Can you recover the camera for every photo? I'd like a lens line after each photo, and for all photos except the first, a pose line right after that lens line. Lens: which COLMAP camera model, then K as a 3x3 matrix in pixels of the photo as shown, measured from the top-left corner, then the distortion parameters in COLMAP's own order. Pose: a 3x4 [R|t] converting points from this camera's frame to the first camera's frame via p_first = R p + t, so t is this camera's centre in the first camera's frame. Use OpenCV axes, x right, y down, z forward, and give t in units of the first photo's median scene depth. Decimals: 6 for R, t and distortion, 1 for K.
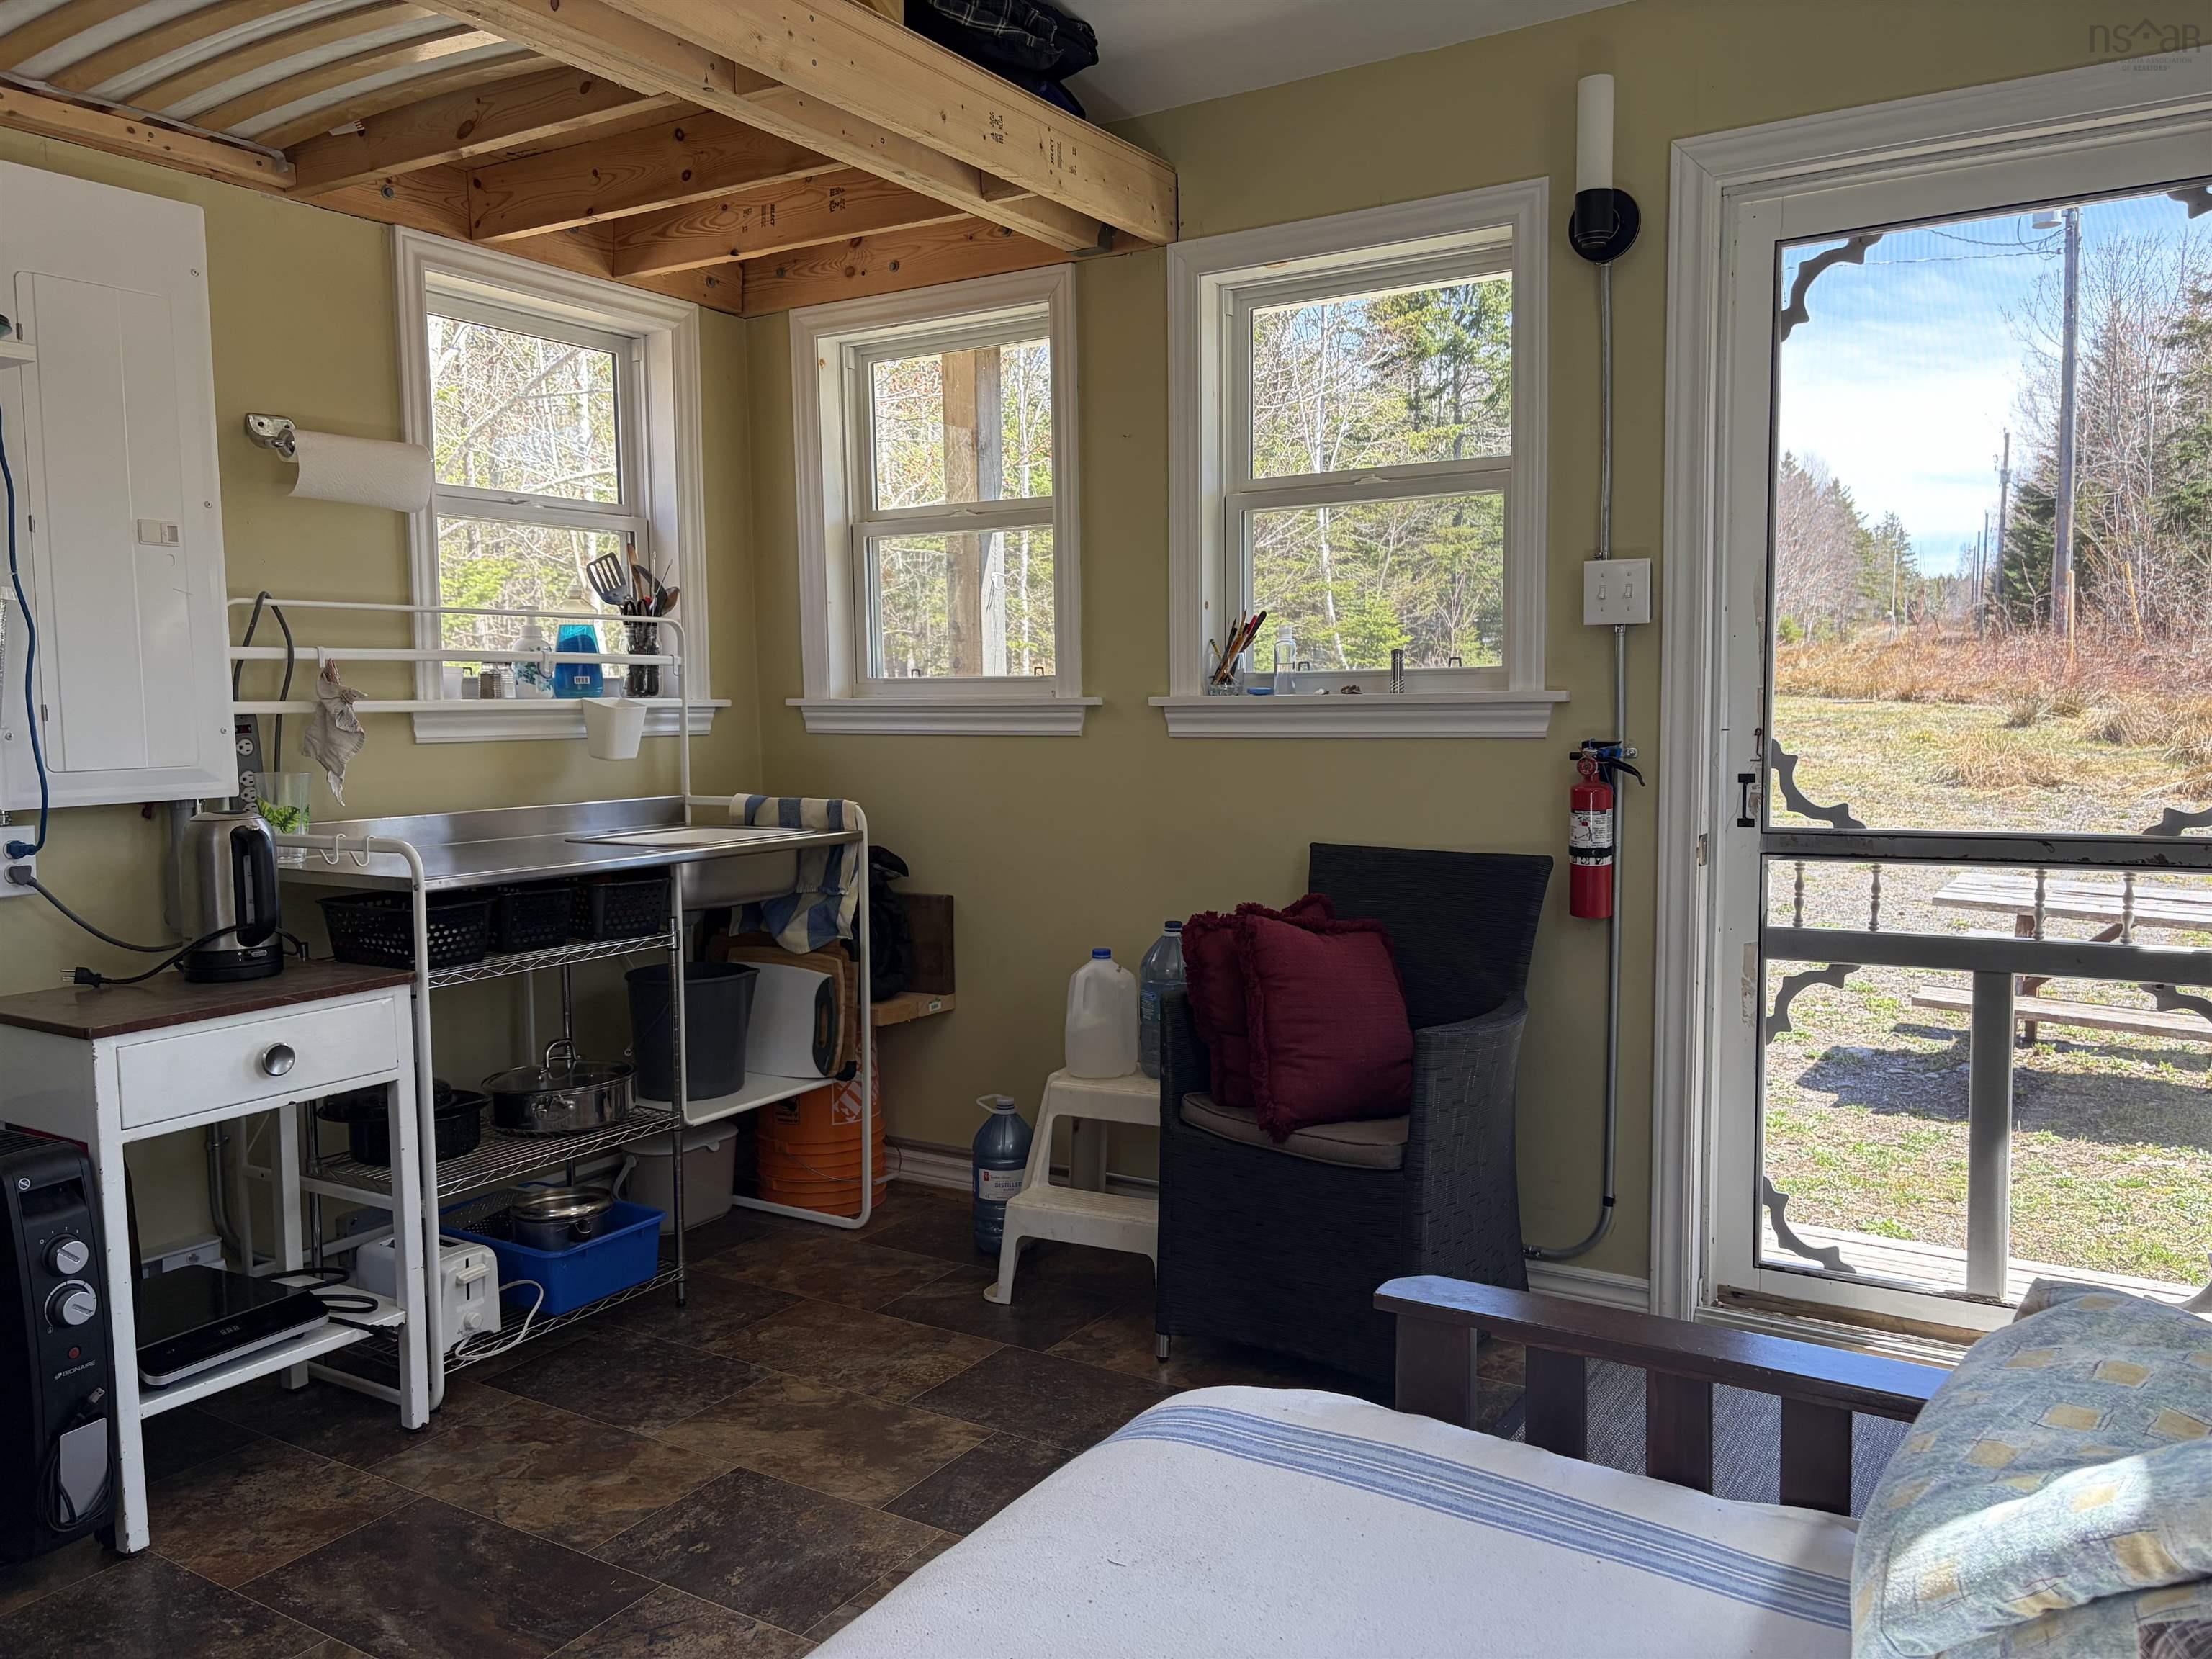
lens RADIAL K [[1659.6, 0, 1105.4], [0, 1659.6, 834.0], [0, 0, 1]] dist [0.051235, -0.065811]
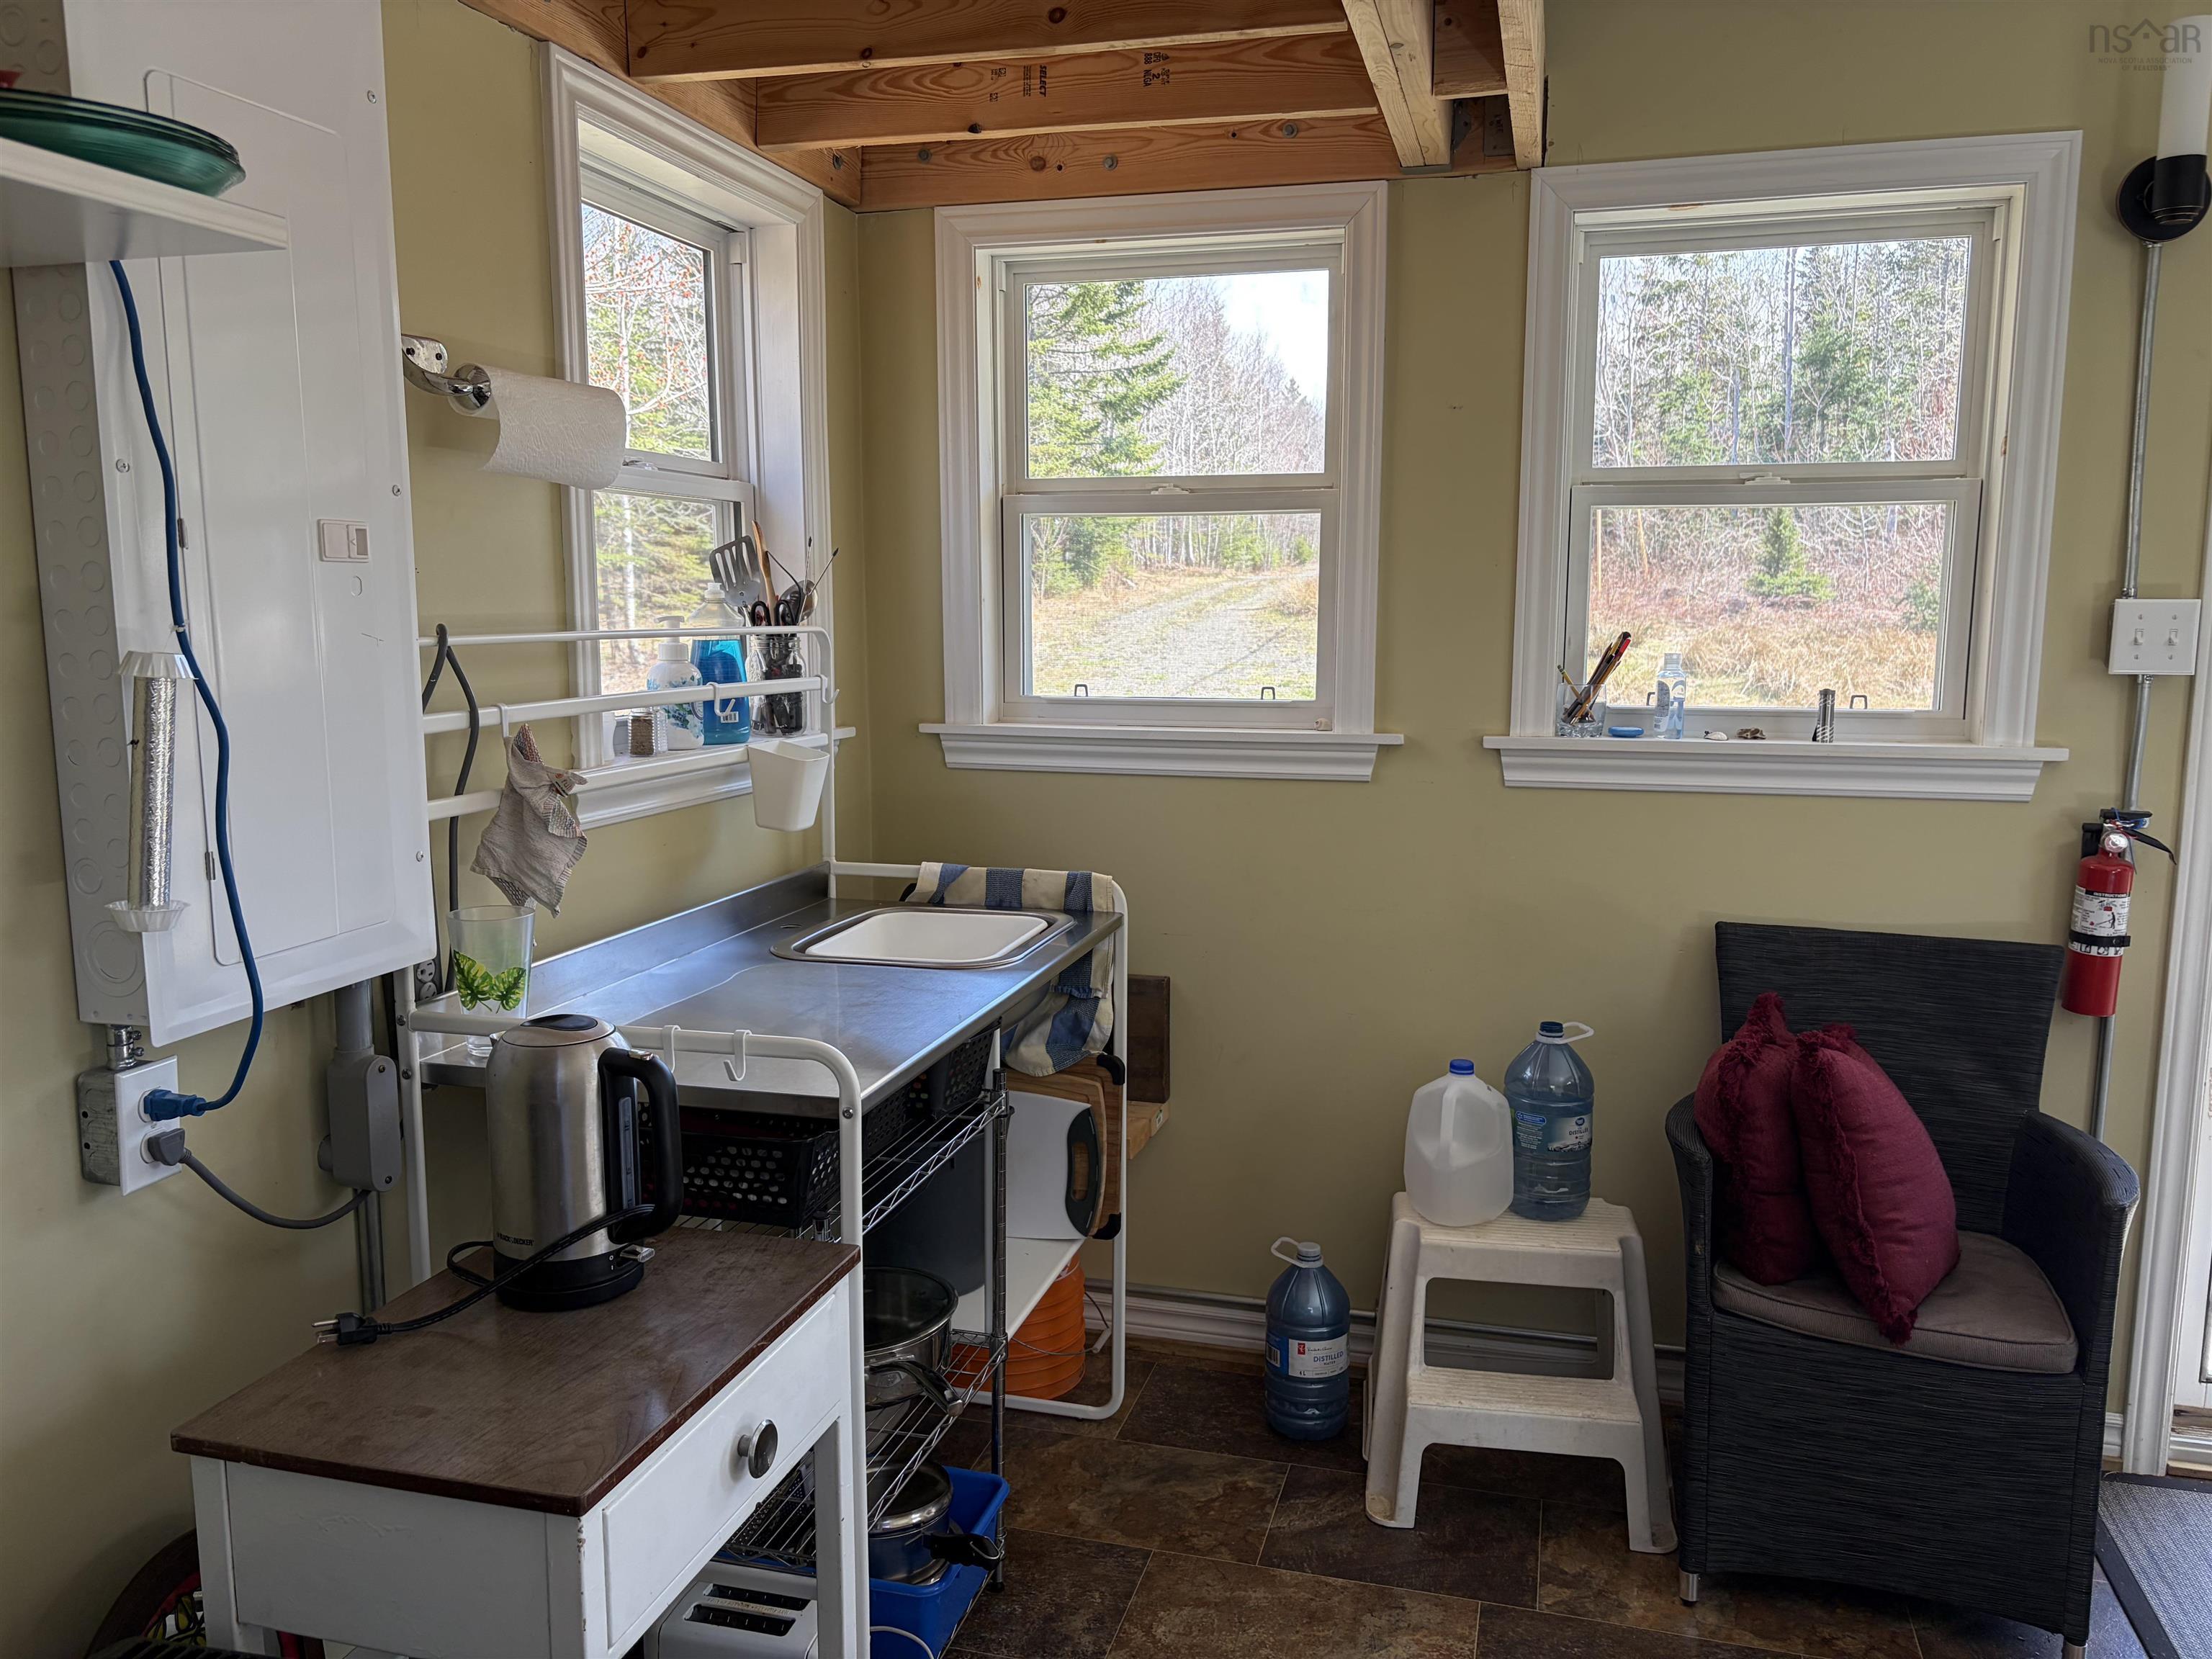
lens RADIAL K [[1659.6, 0, 1105.8], [0, 1659.6, 831.2], [0, 0, 1]] dist [0.051235, -0.065811]
pose [[0.959162, -0.027118, 0.281555, -0.380812], [0.011782, 0.998360, 0.056018, -0.085816], [-0.282613, -0.050413, 0.957908, 0.280135]]
